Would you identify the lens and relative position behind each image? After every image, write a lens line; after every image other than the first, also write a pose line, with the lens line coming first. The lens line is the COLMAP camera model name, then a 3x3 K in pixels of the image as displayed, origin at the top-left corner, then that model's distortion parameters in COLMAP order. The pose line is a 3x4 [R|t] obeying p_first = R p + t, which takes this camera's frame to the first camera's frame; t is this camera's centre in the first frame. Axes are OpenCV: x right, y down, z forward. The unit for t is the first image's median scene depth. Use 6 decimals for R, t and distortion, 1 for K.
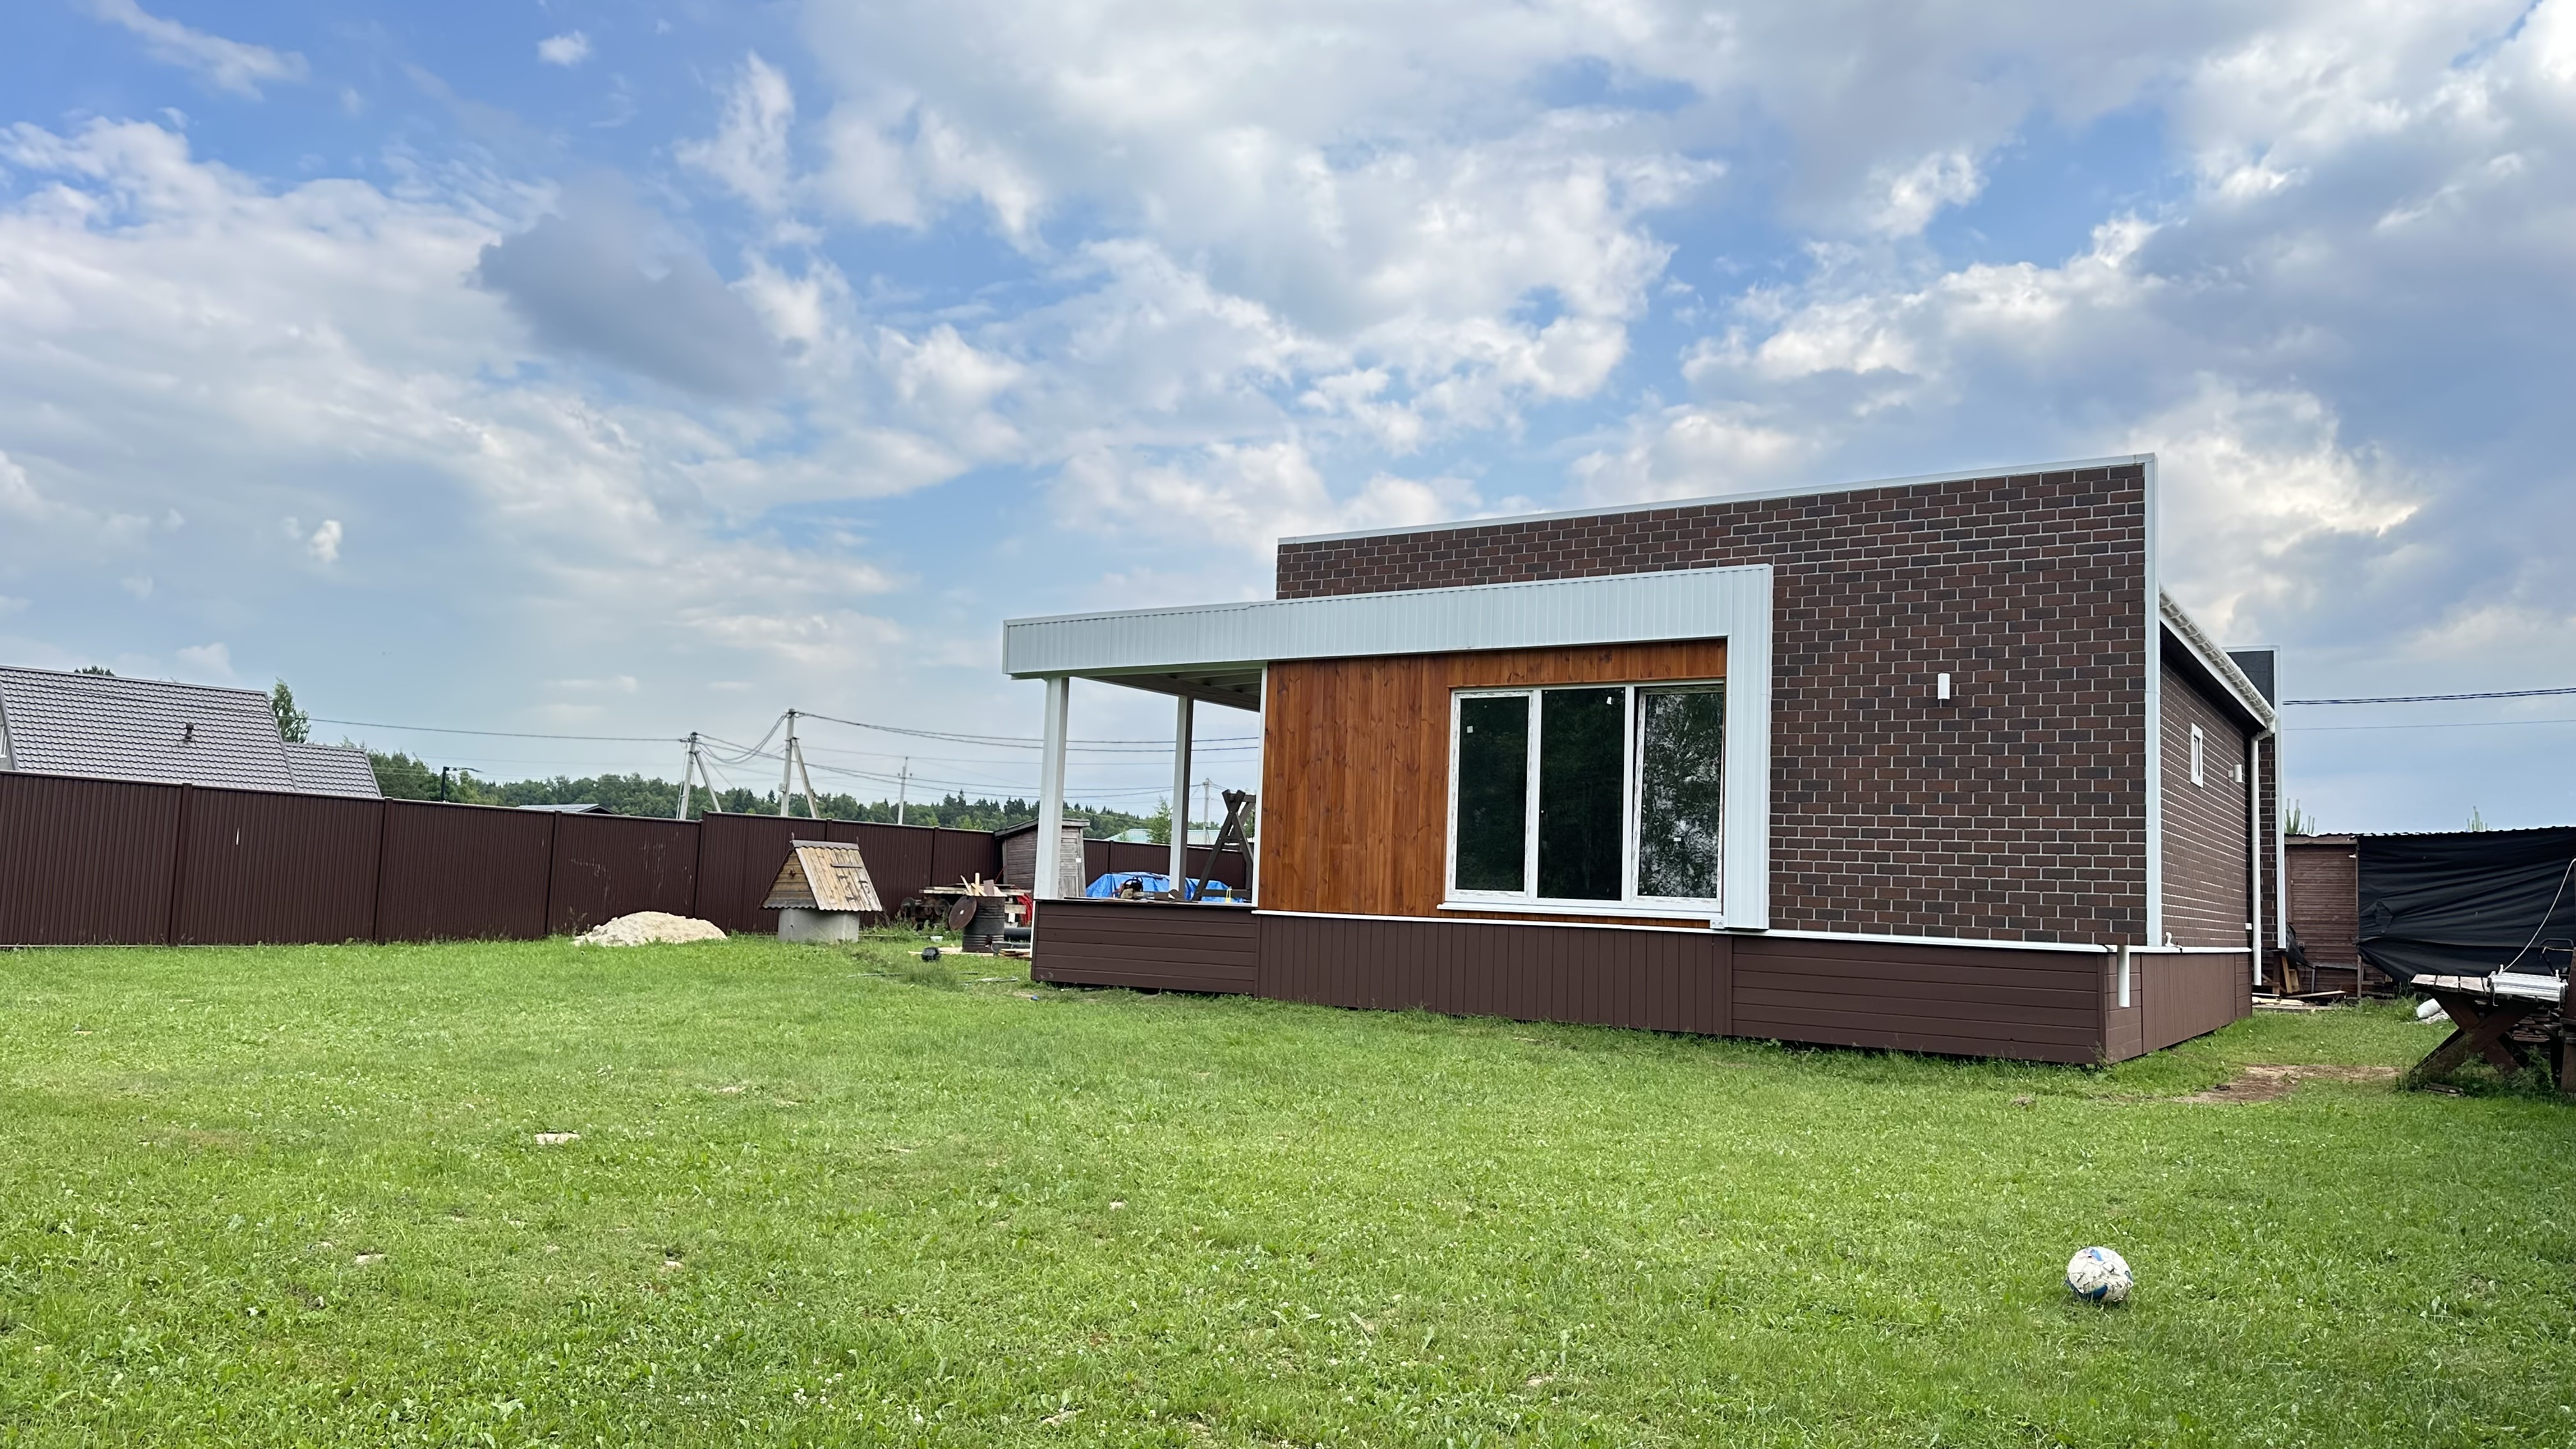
lens RADIAL K [[1804.1, 0, 1293.4], [0, 1804.1, 726.0], [0, 0, 1]] dist [0.168348, -0.290721]
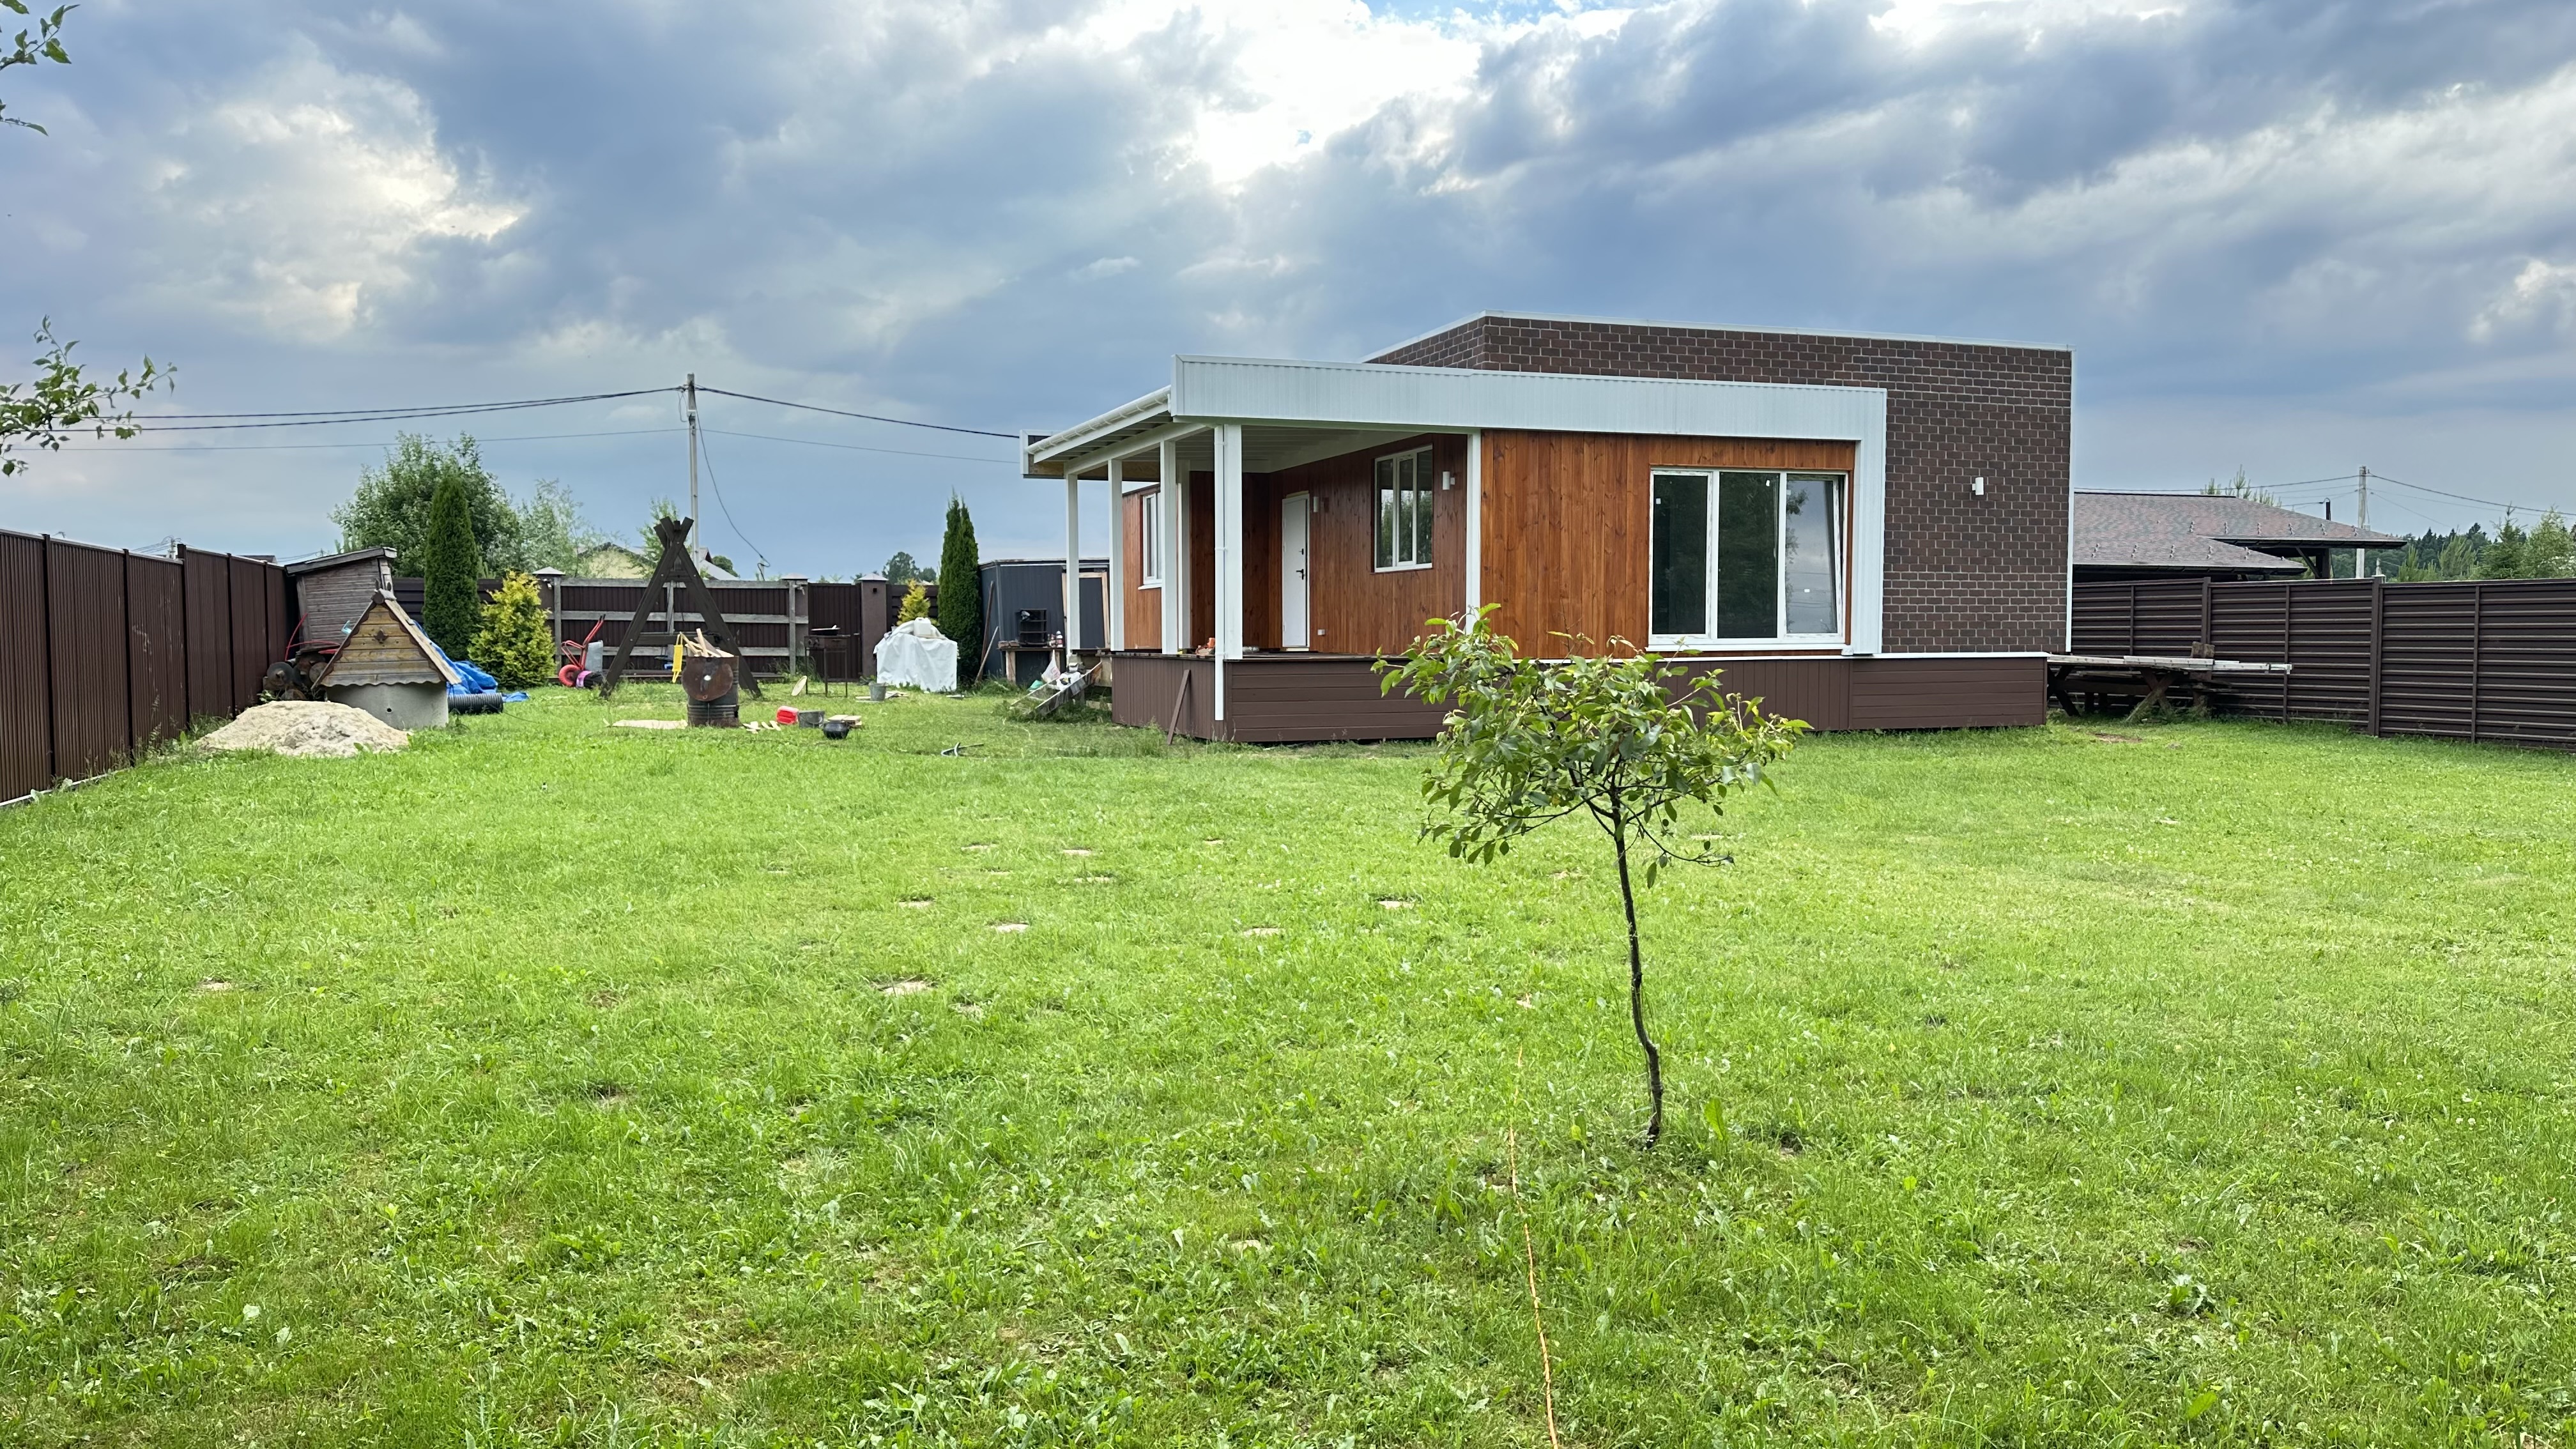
lens RADIAL K [[1804.1, 0, 1293.4], [0, 1804.1, 726.0], [0, 0, 1]] dist [0.168348, -0.290721]
pose [[0.590362, -0.078742, 0.803289, -1.050343], [-0.054368, 0.989090, 0.136912, -0.002734], [-0.805306, -0.124501, 0.579640, 0.485550]]
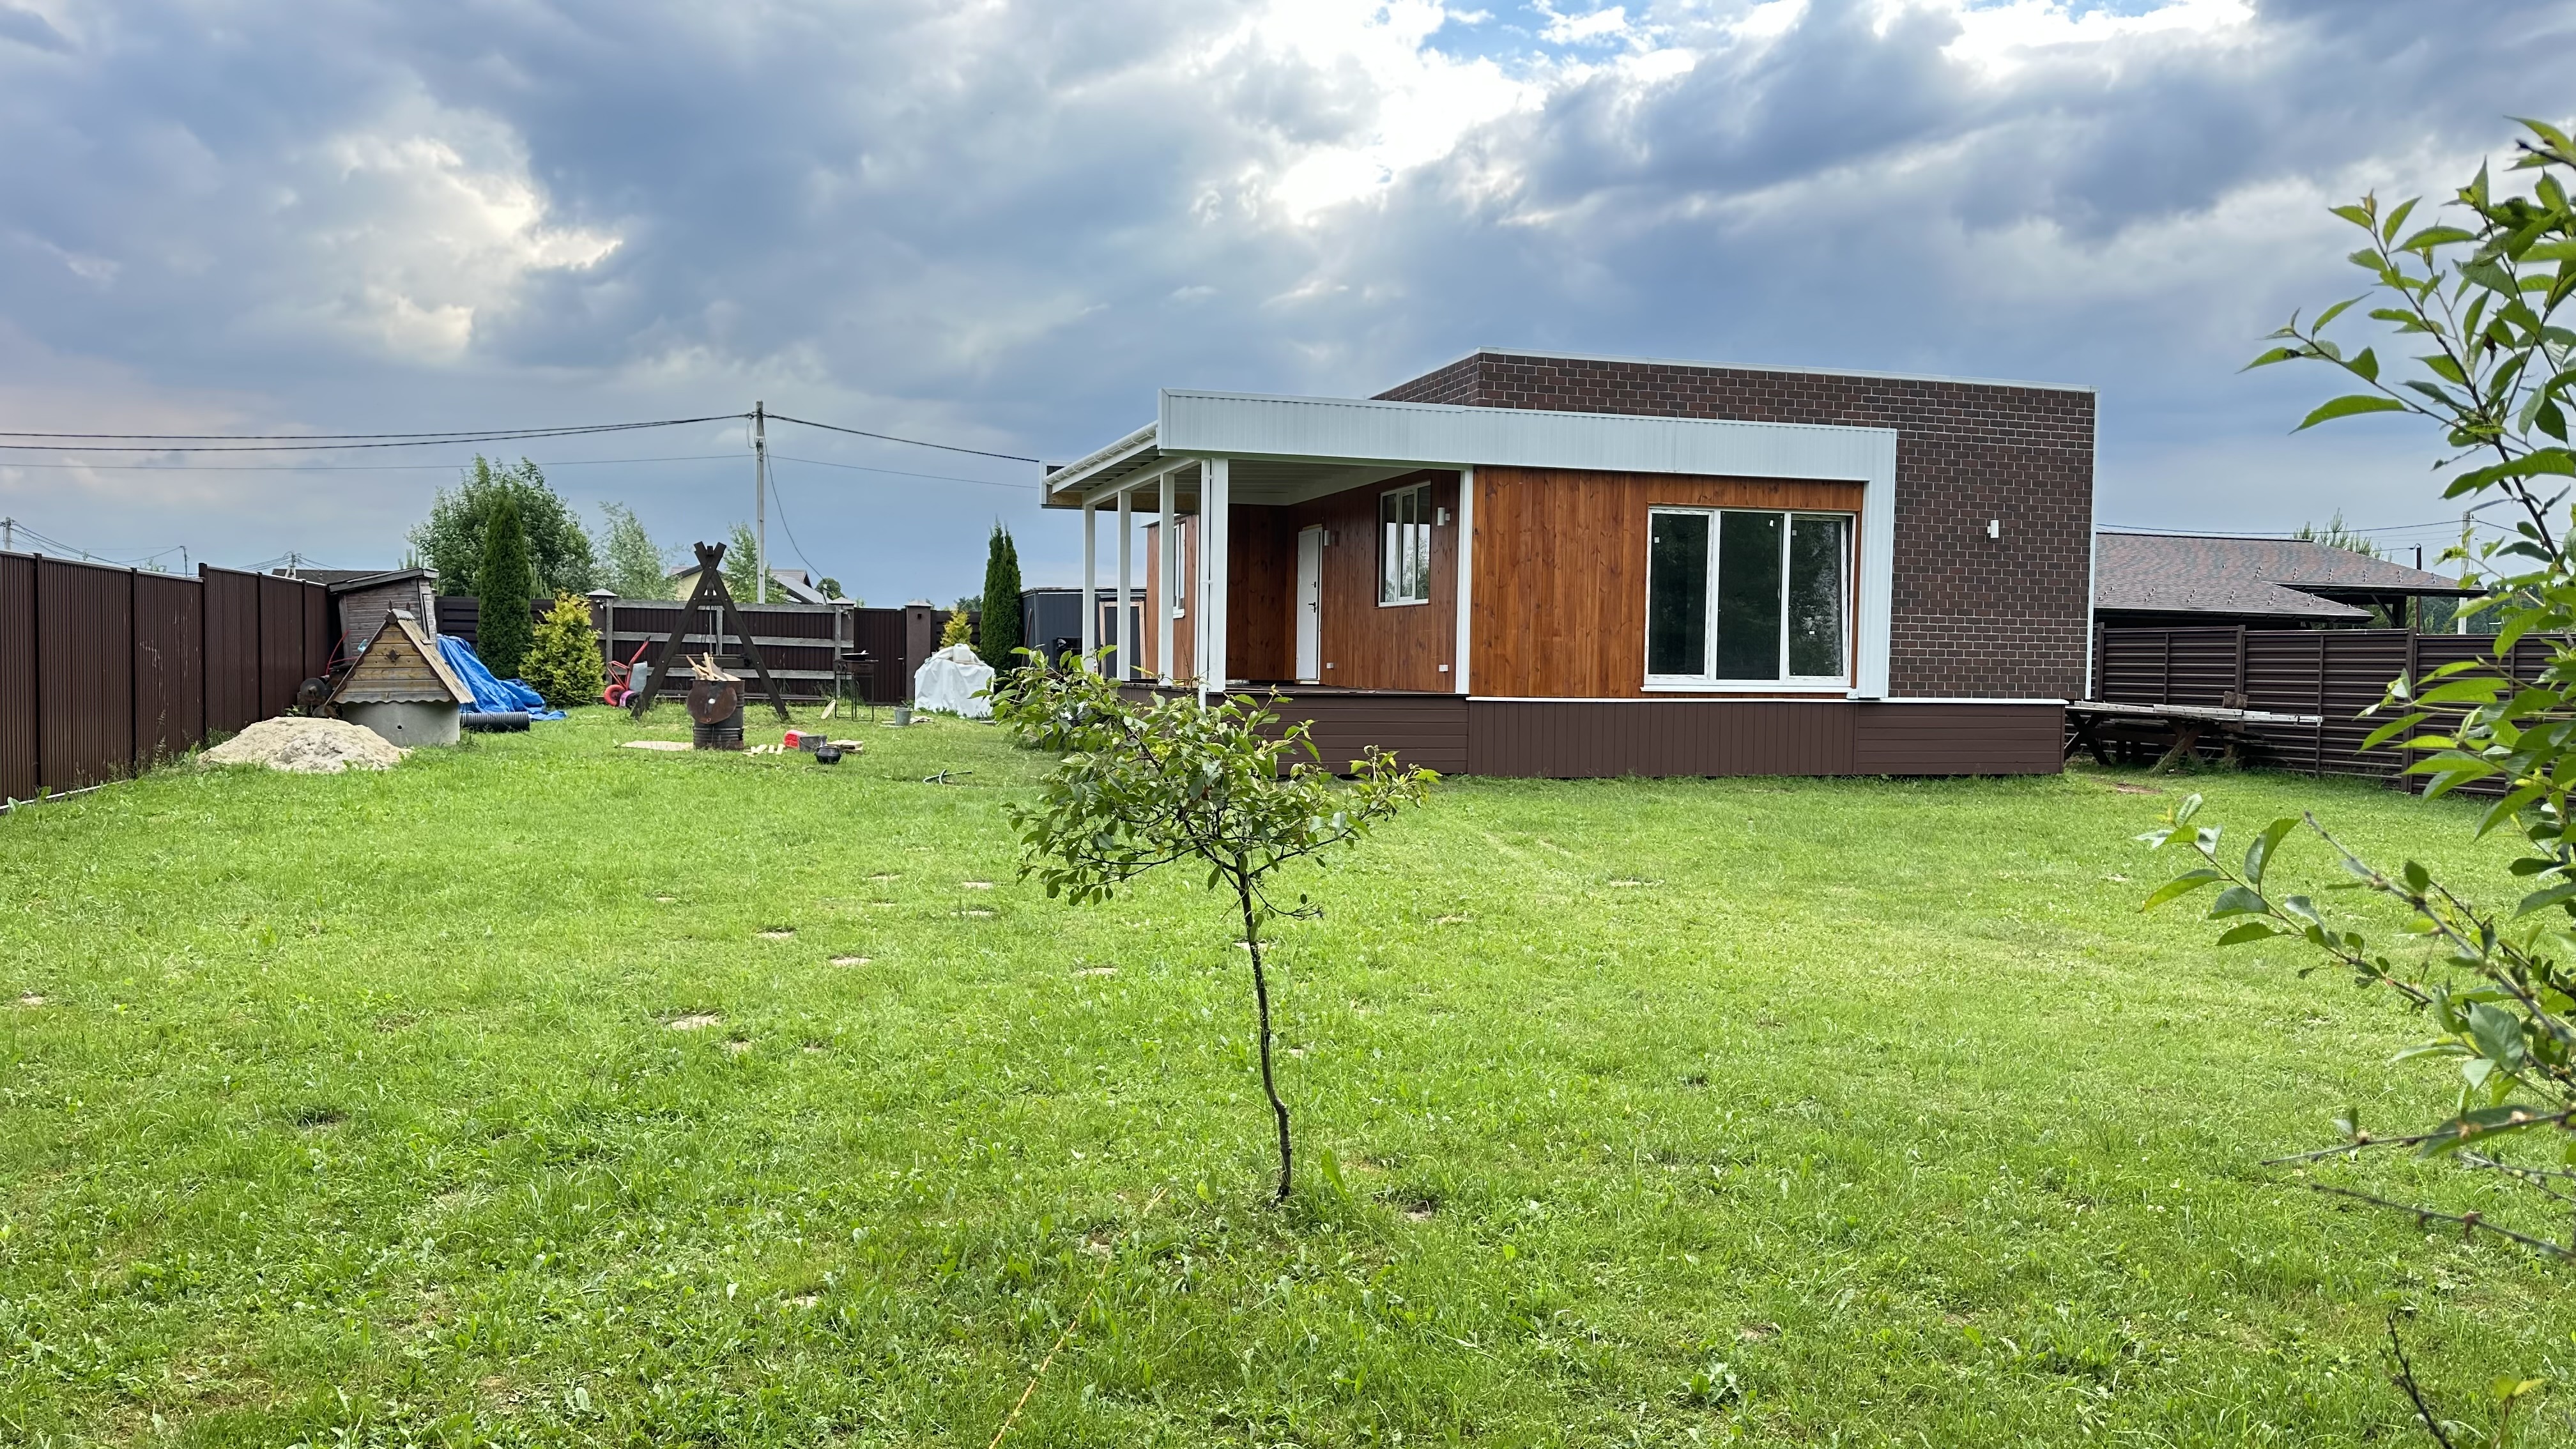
lens RADIAL K [[1804.1, 0, 1293.4], [0, 1804.1, 726.0], [0, 0, 1]] dist [0.168348, -0.290721]
pose [[0.634206, -0.054670, 0.771229, -1.004523], [-0.066369, 0.989966, 0.124752, -0.010482], [-0.770310, -0.130305, 0.624214, 0.429858]]
